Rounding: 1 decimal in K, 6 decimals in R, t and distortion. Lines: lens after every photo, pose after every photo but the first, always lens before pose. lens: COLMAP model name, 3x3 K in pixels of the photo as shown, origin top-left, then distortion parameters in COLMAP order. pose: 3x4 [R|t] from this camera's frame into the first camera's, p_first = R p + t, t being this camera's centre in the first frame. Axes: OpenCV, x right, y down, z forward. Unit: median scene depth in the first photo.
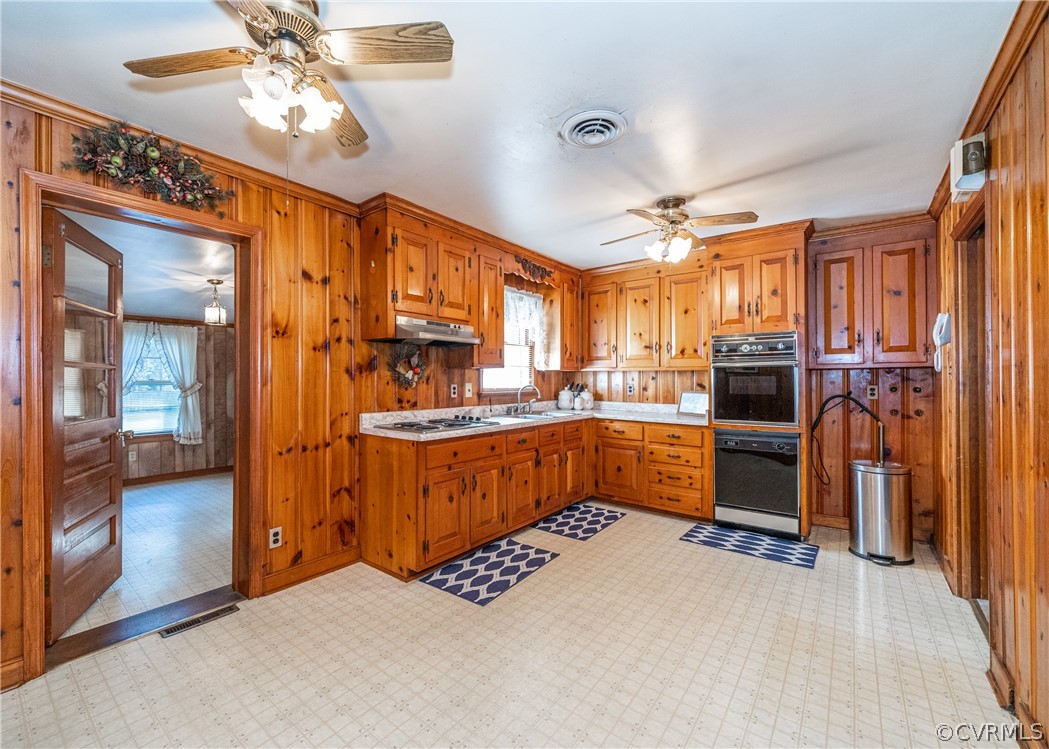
lens RADIAL K [[445.7, 0, 526.8], [0, 445.7, 373.8], [0, 0, 1]] dist [-0.000487, -0.000107]
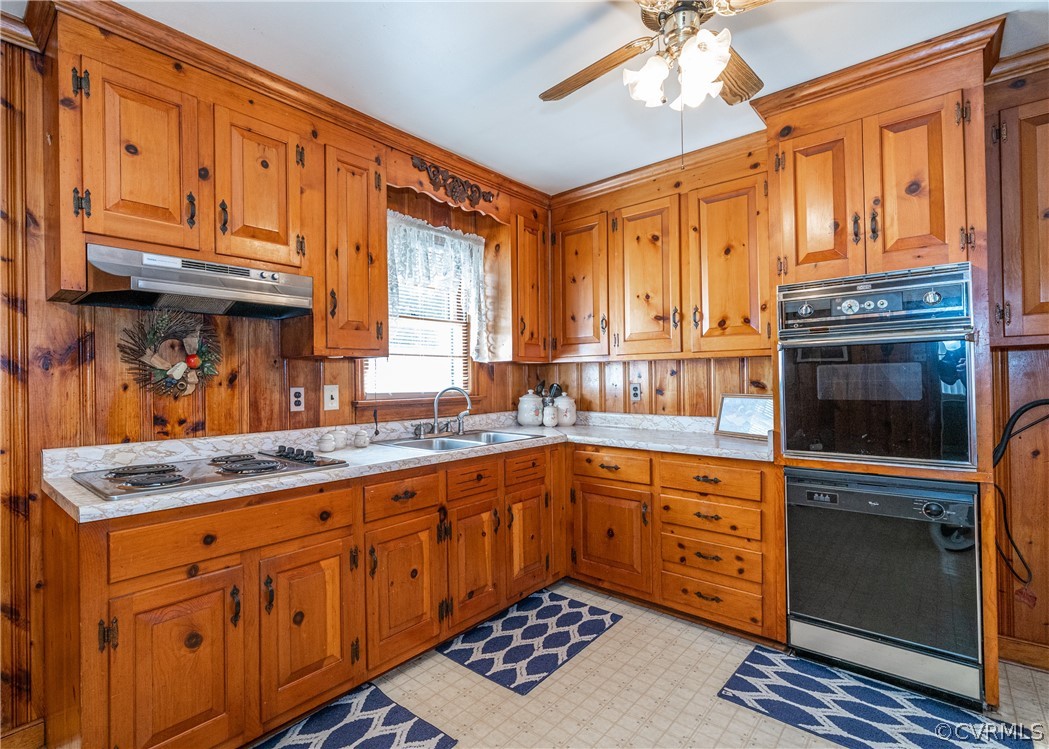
lens RADIAL K [[521.7, 0, 507.2], [0, 521.7, 374.1], [0, 0, 1]] dist [0.004639, 0.000287]
pose [[0.997181, -0.014618, -0.073597, 0.141337], [0.014634, 0.999893, -0.000328, 0.010663], [0.073594, -0.000750, 0.997288, 0.362966]]
